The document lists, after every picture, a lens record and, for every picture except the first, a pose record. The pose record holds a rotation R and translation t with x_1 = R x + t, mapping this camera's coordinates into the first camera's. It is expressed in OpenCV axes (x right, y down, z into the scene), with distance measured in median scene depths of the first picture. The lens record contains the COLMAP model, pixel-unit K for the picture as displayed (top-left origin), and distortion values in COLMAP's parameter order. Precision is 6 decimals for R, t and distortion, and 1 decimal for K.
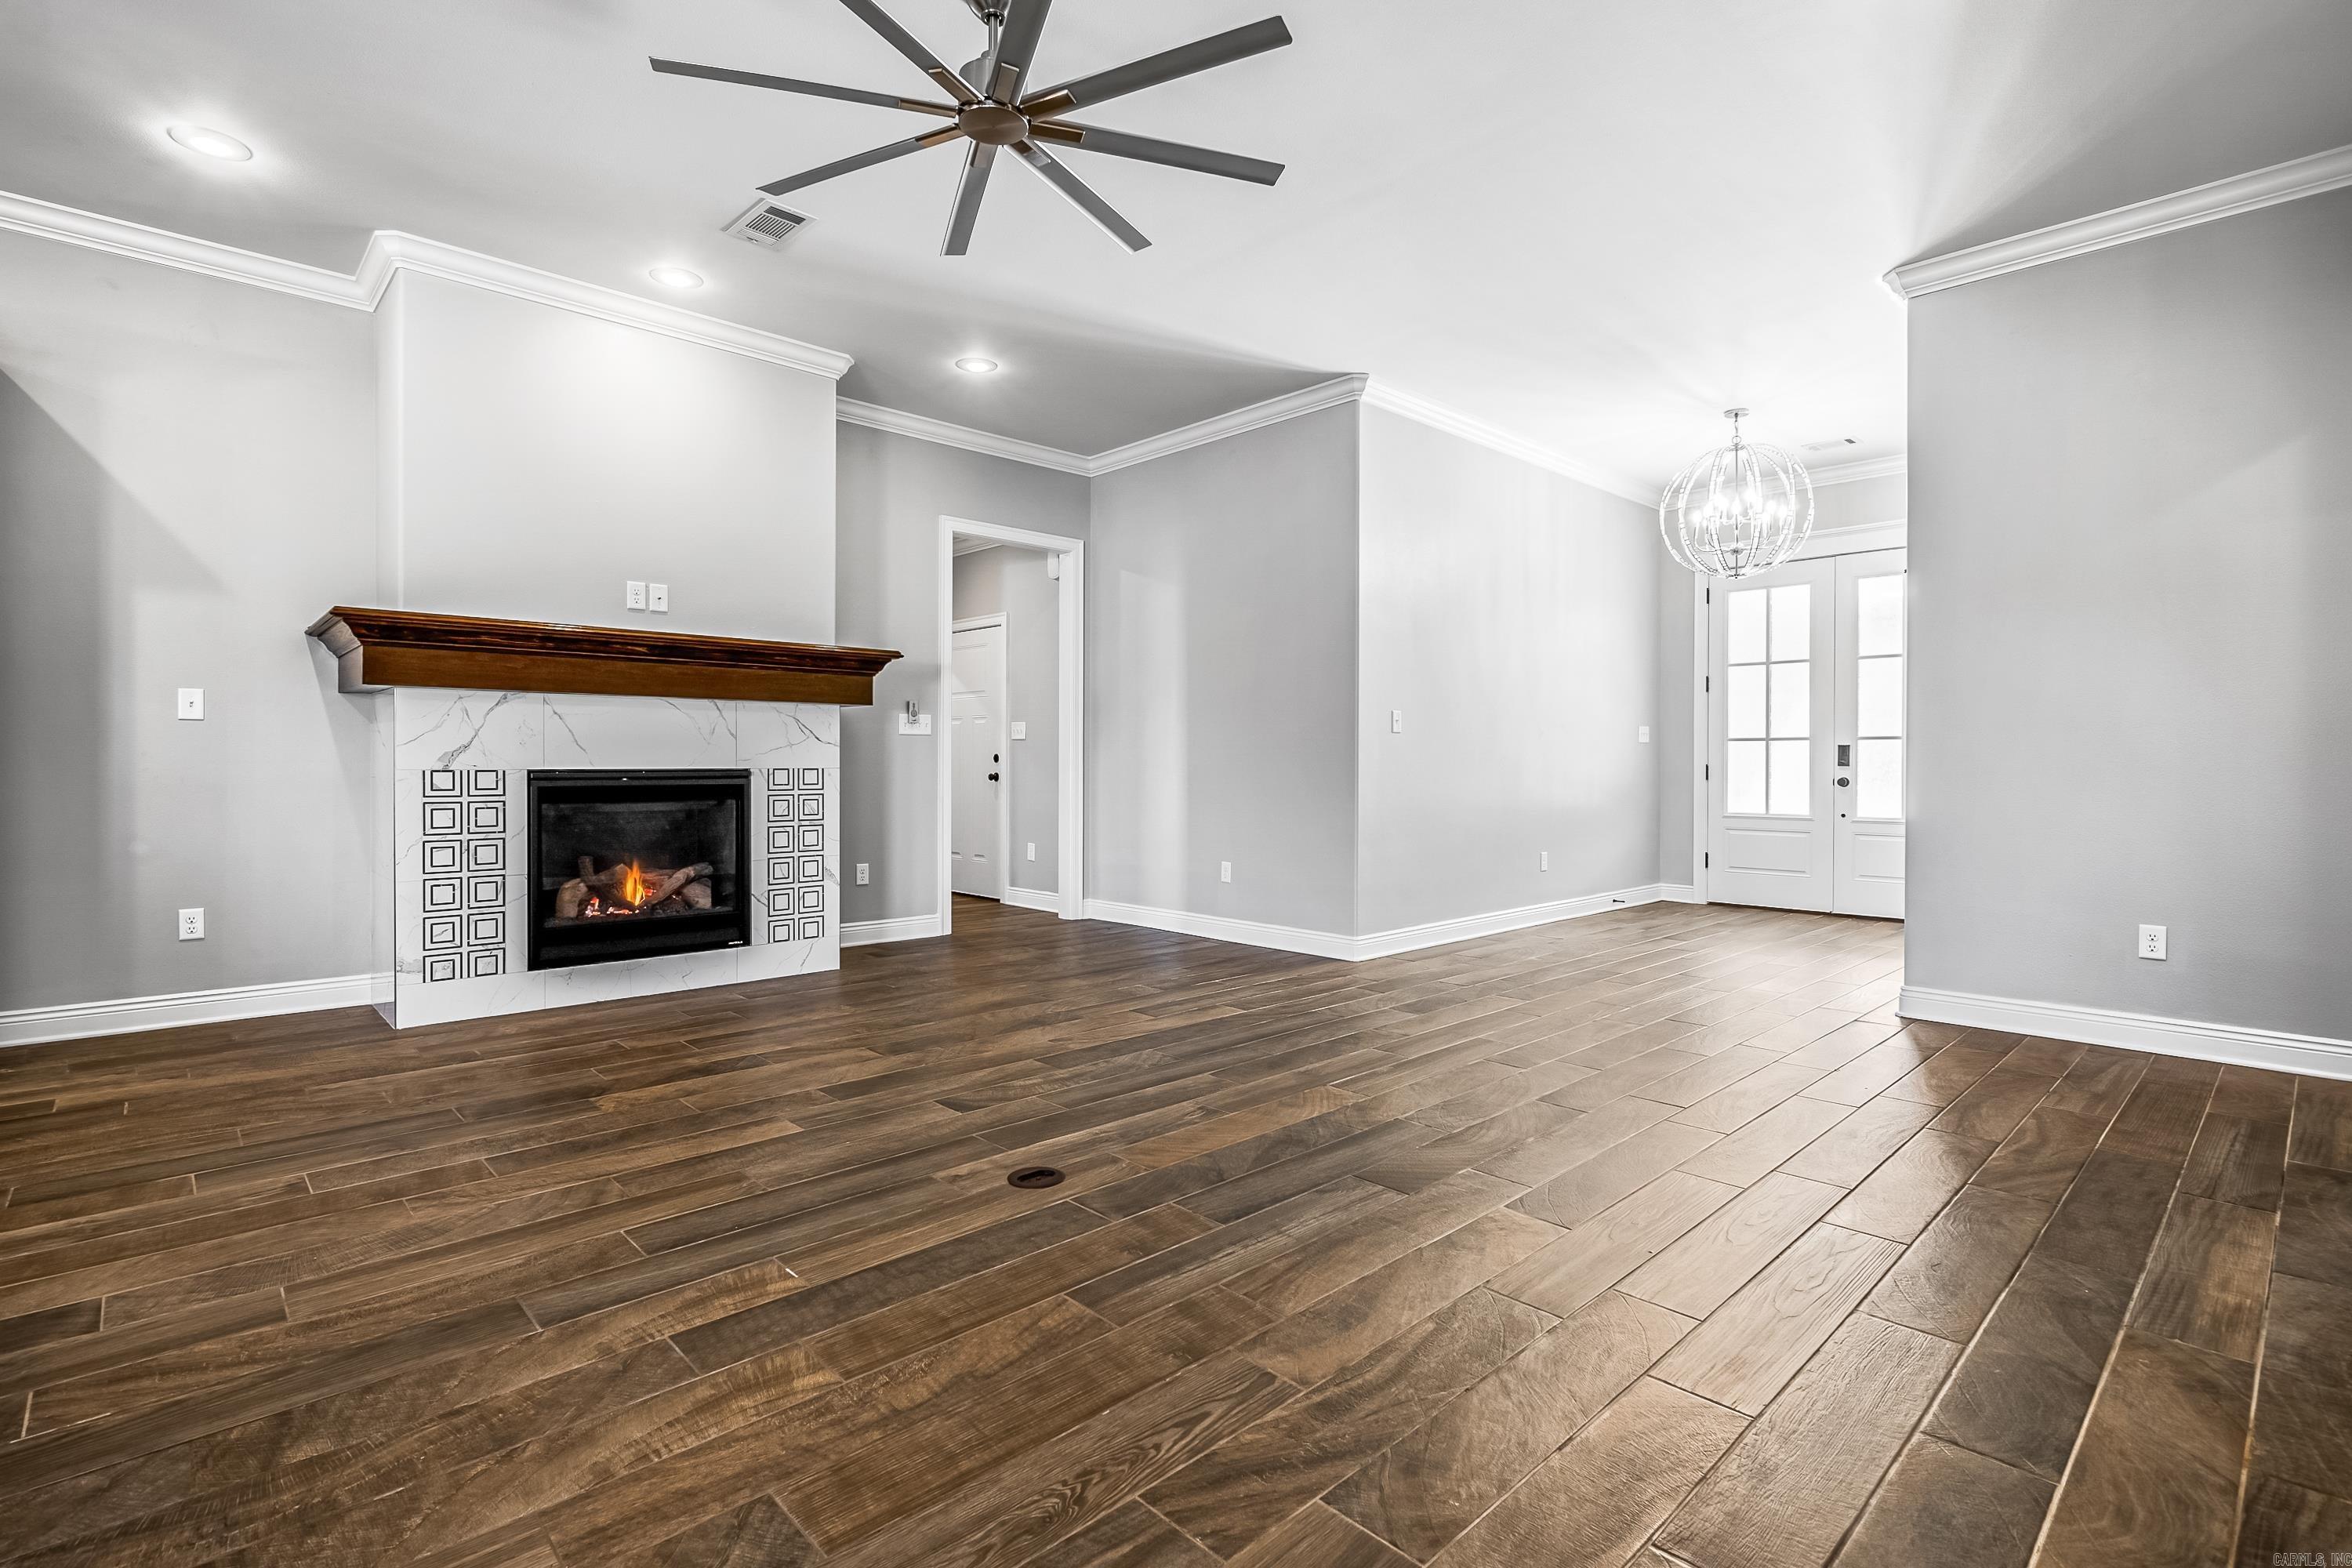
lens RADIAL K [[1104.8, 0, 1172.7], [0, 1104.8, 773.5], [0, 0, 1]] dist [-0.002960, -0.000730]
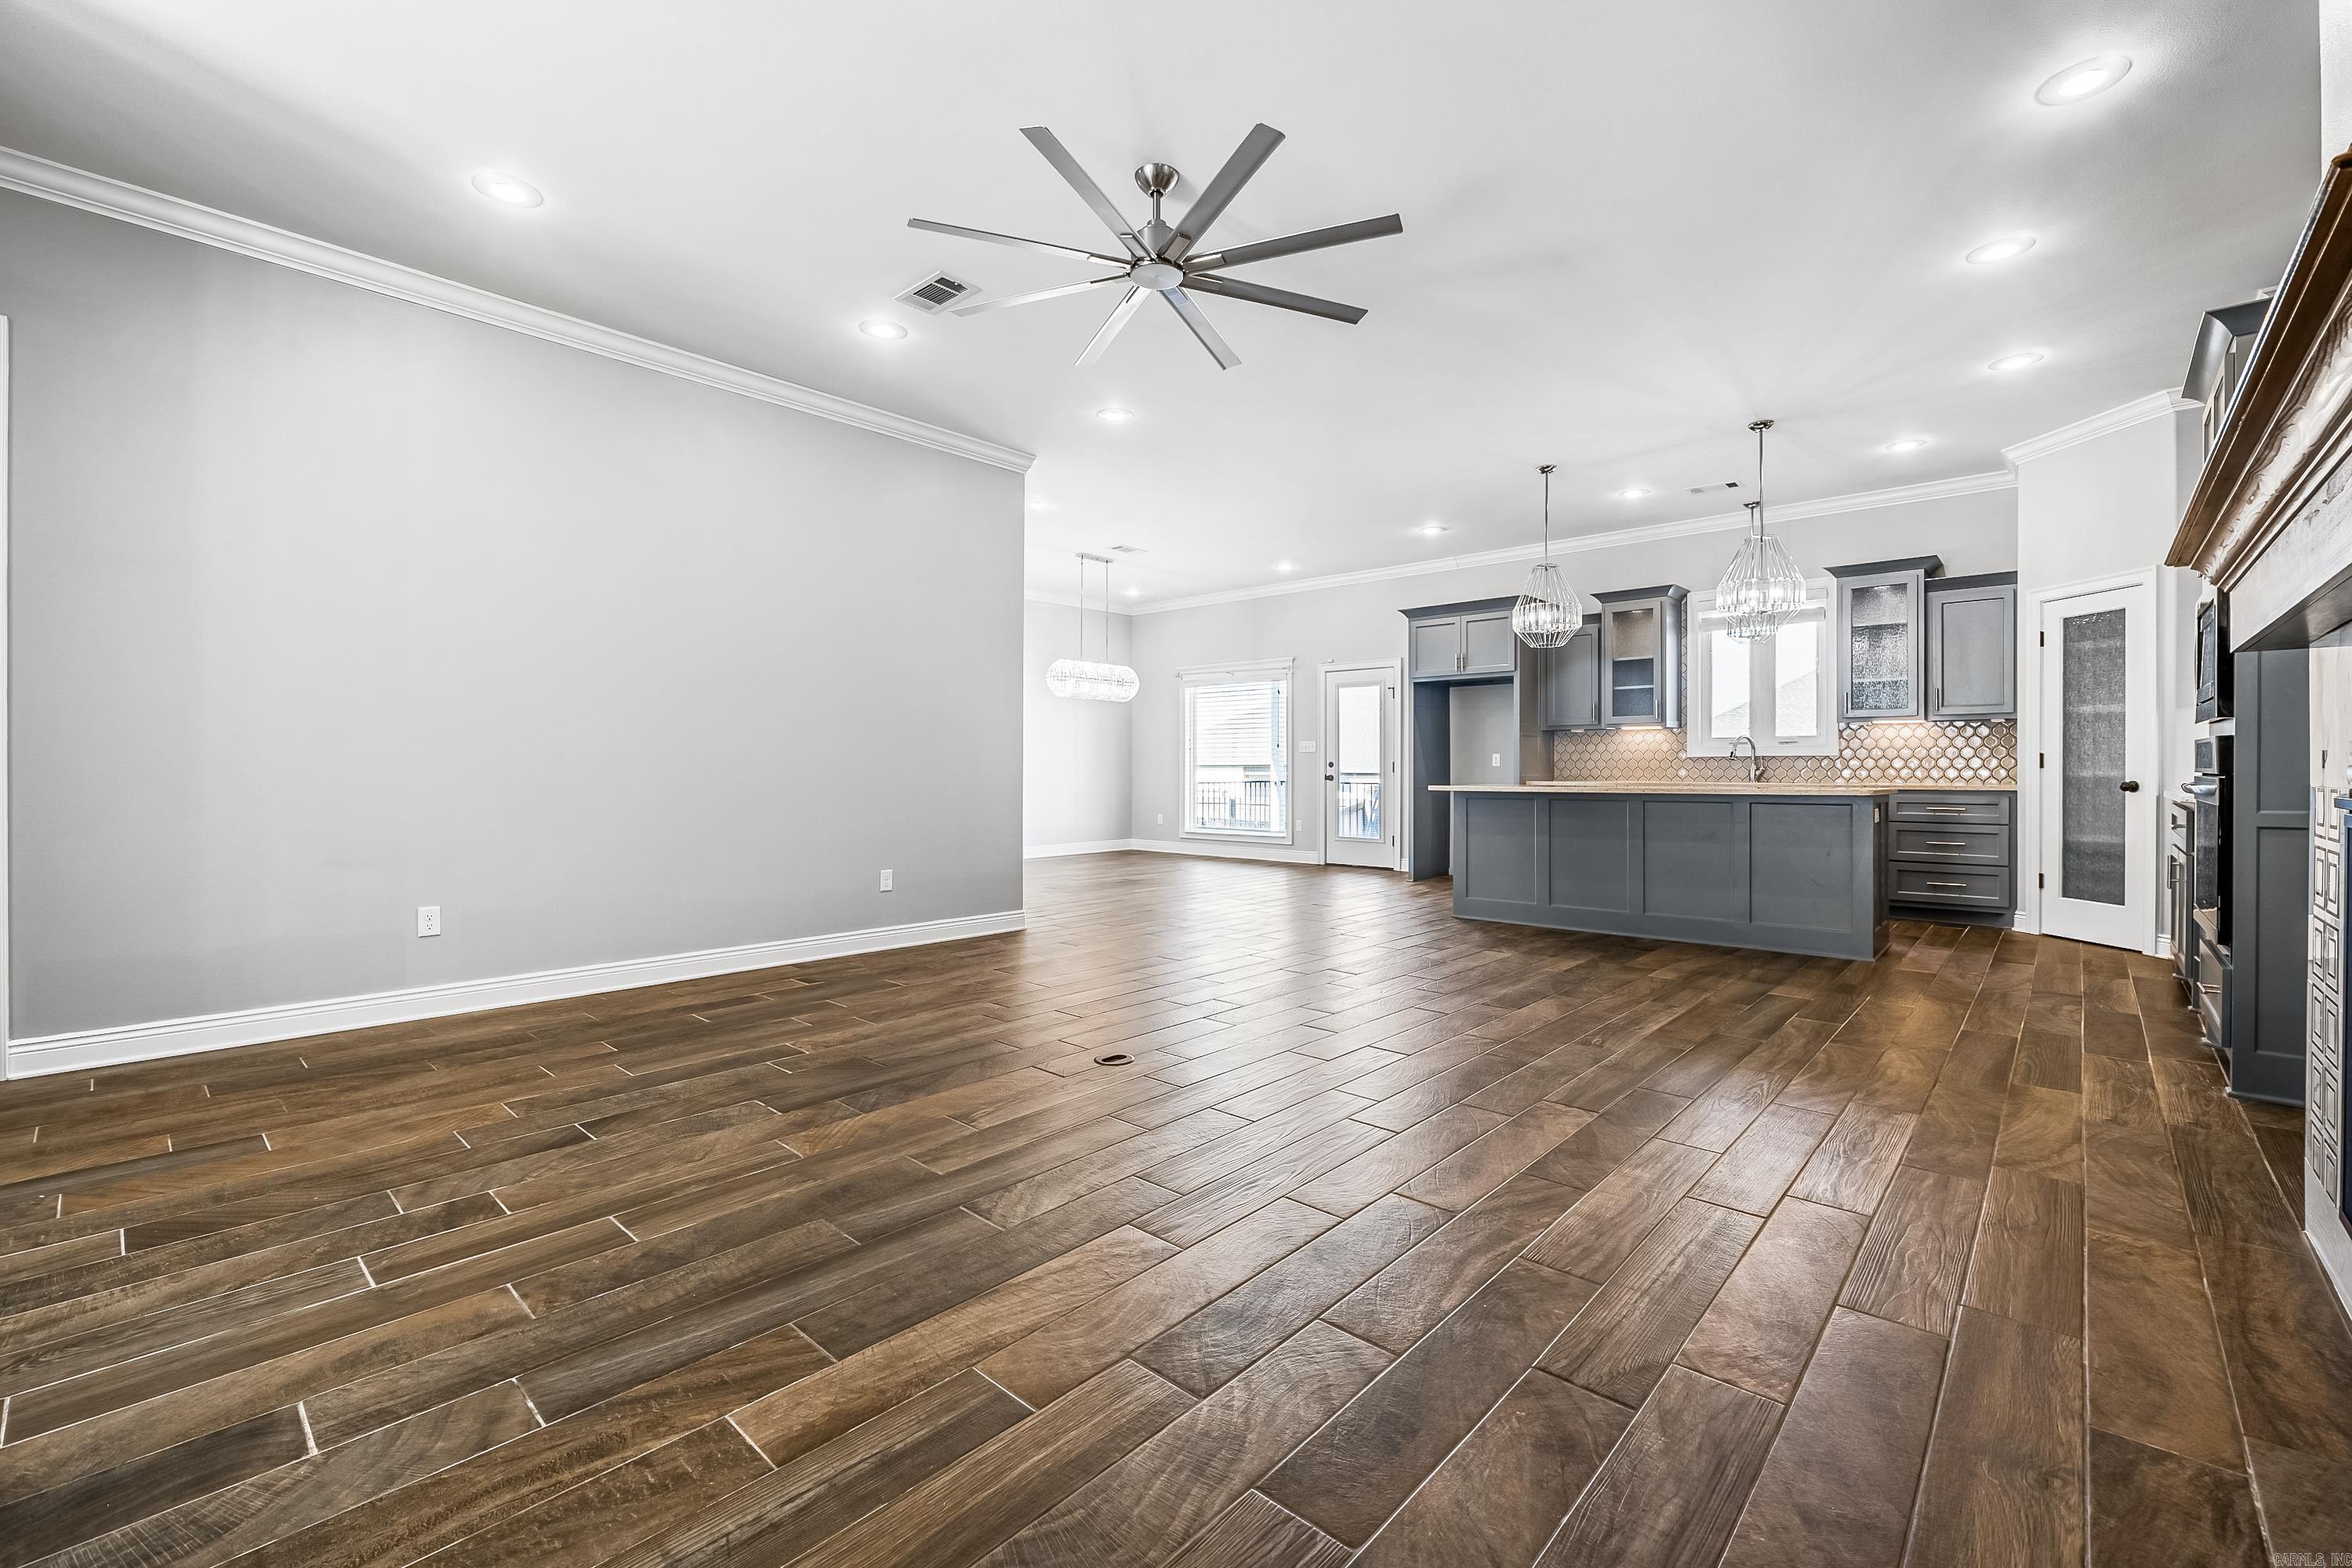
lens RADIAL K [[993.1, 0, 1170.2], [0, 993.1, 776.3], [0, 0, 1]] dist [-0.006690, -0.000224]
pose [[-0.997483, -0.003270, -0.070833, -0.065865], [-0.004652, 0.999802, 0.019348, -0.015256], [0.070756, 0.019629, -0.997301, 1.444183]]
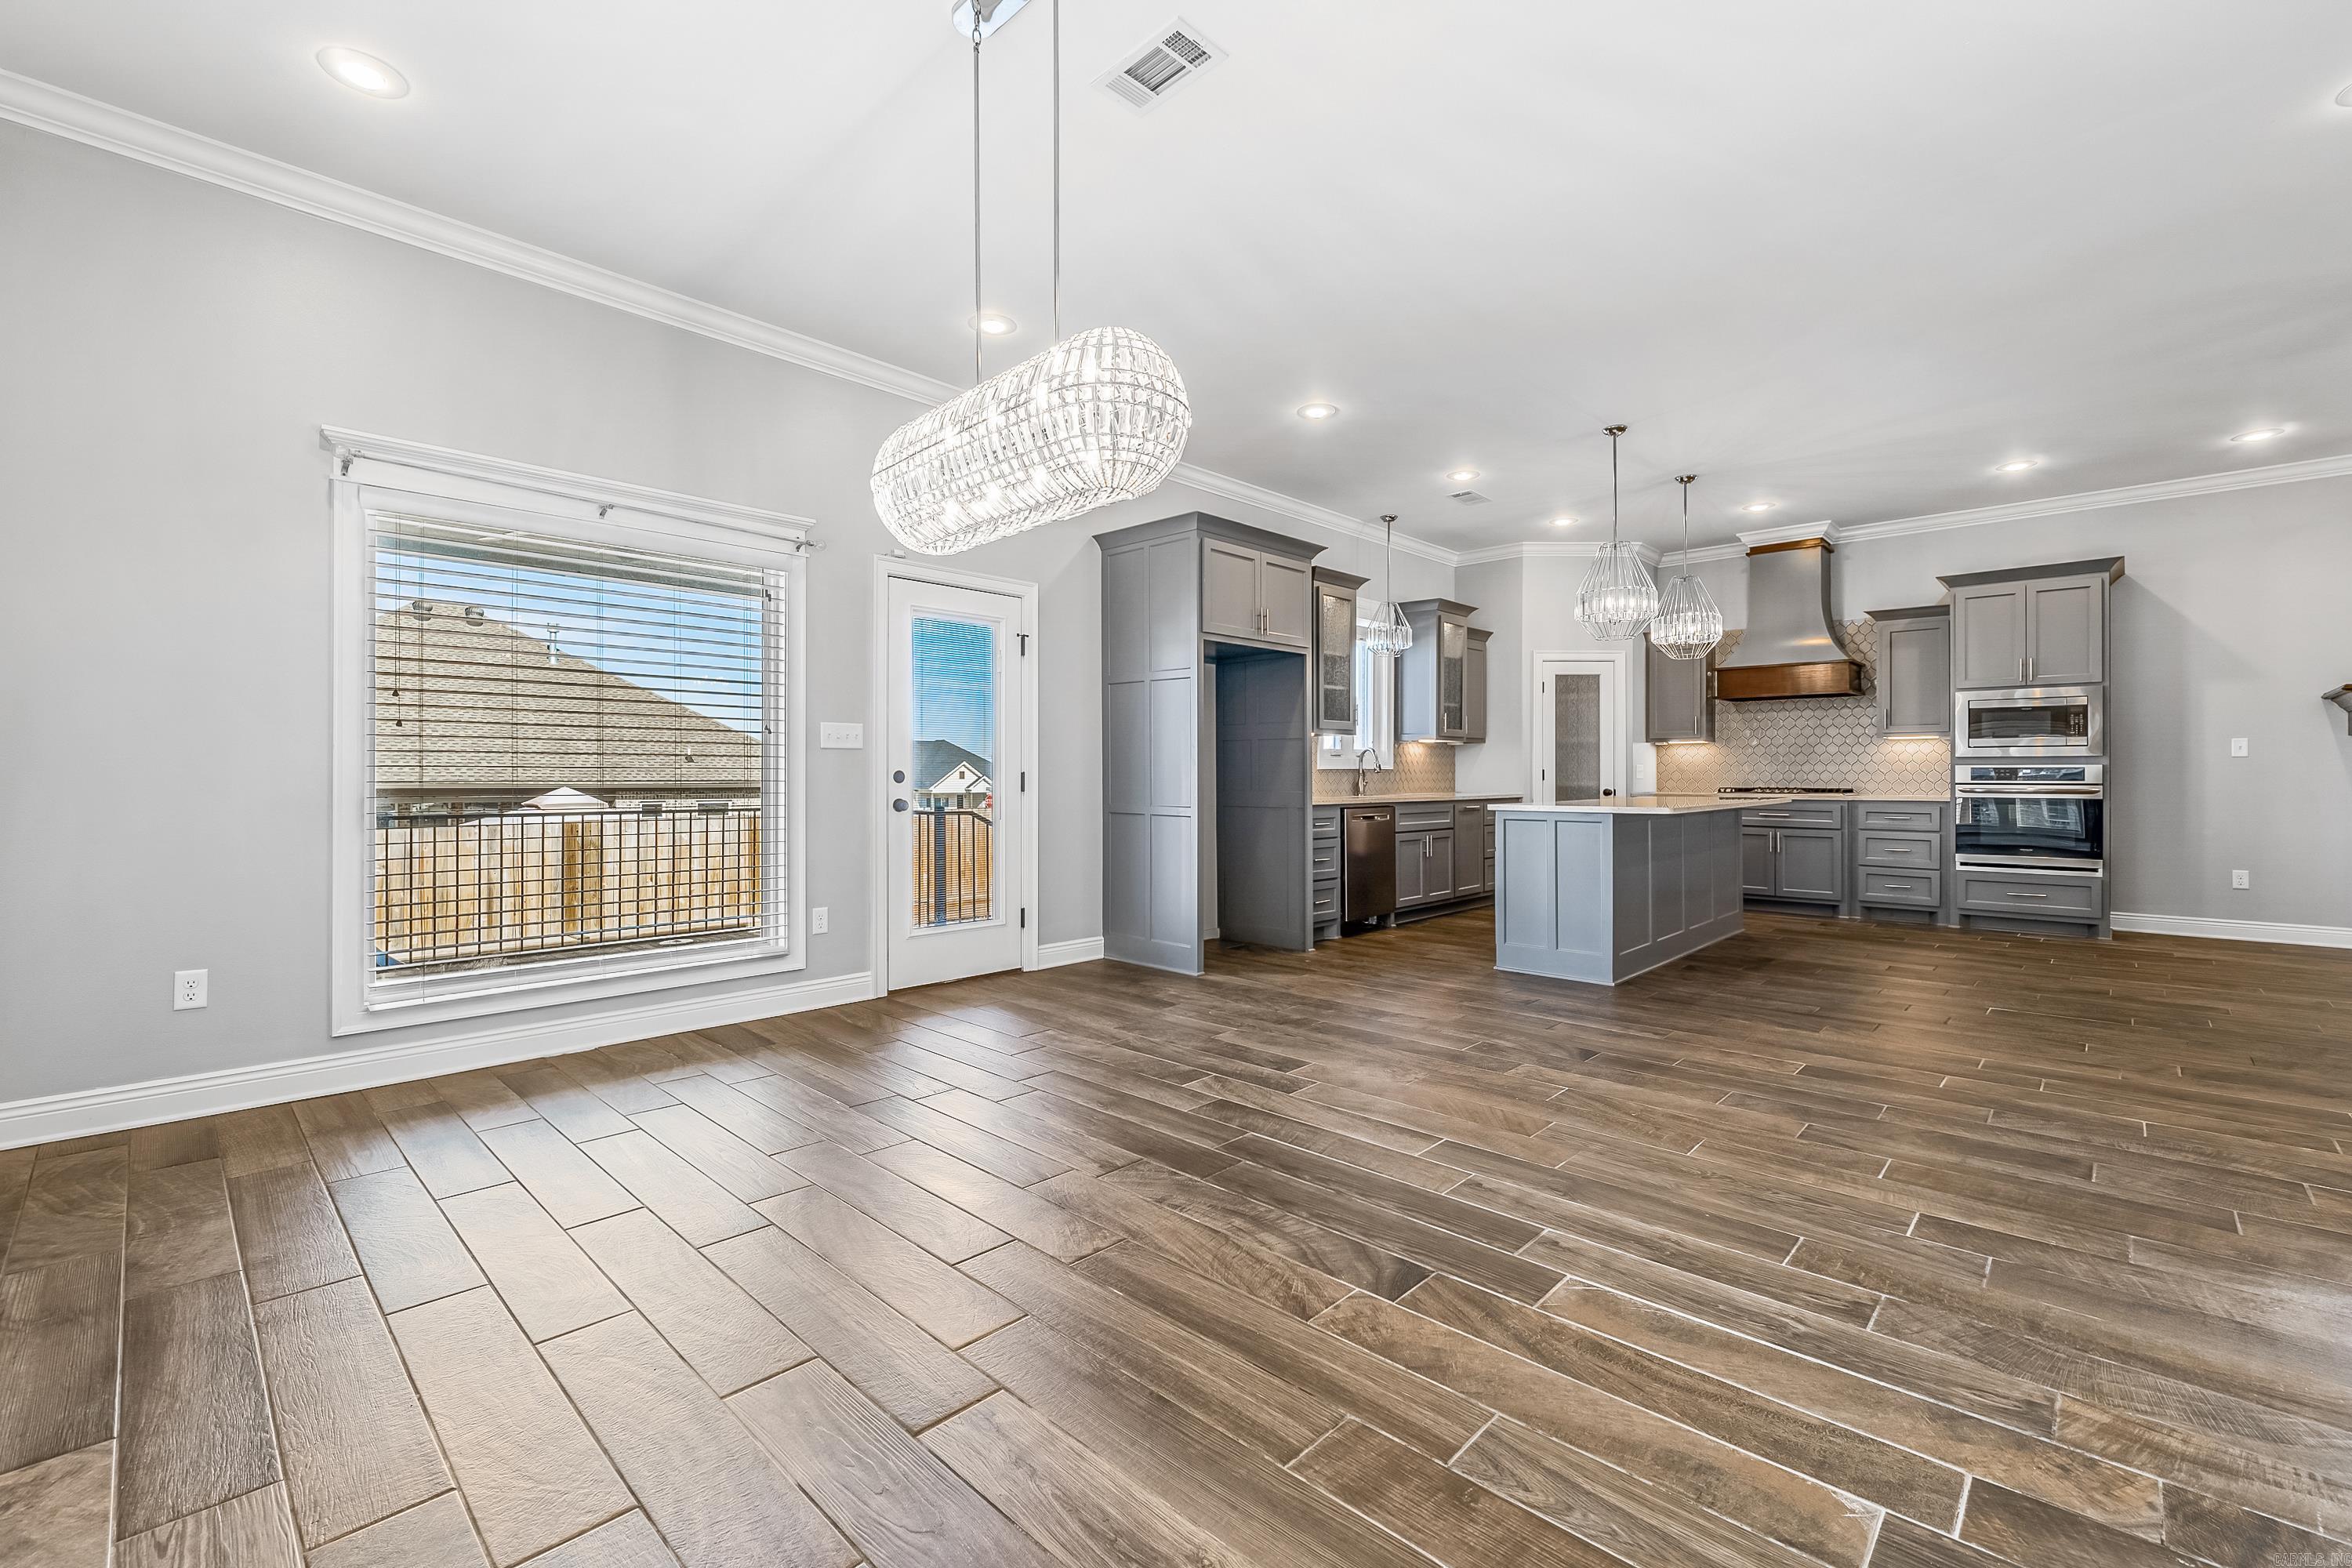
lens RADIAL K [[993.1, 0, 1170.2], [0, 993.1, 776.3], [0, 0, 1]] dist [-0.006690, -0.000224]
pose [[0.052802, -0.004161, -0.998596, 0.506759], [-0.009756, 0.999941, -0.004683, 0.002652], [0.998557, 0.009990, 0.052758, -0.688508]]
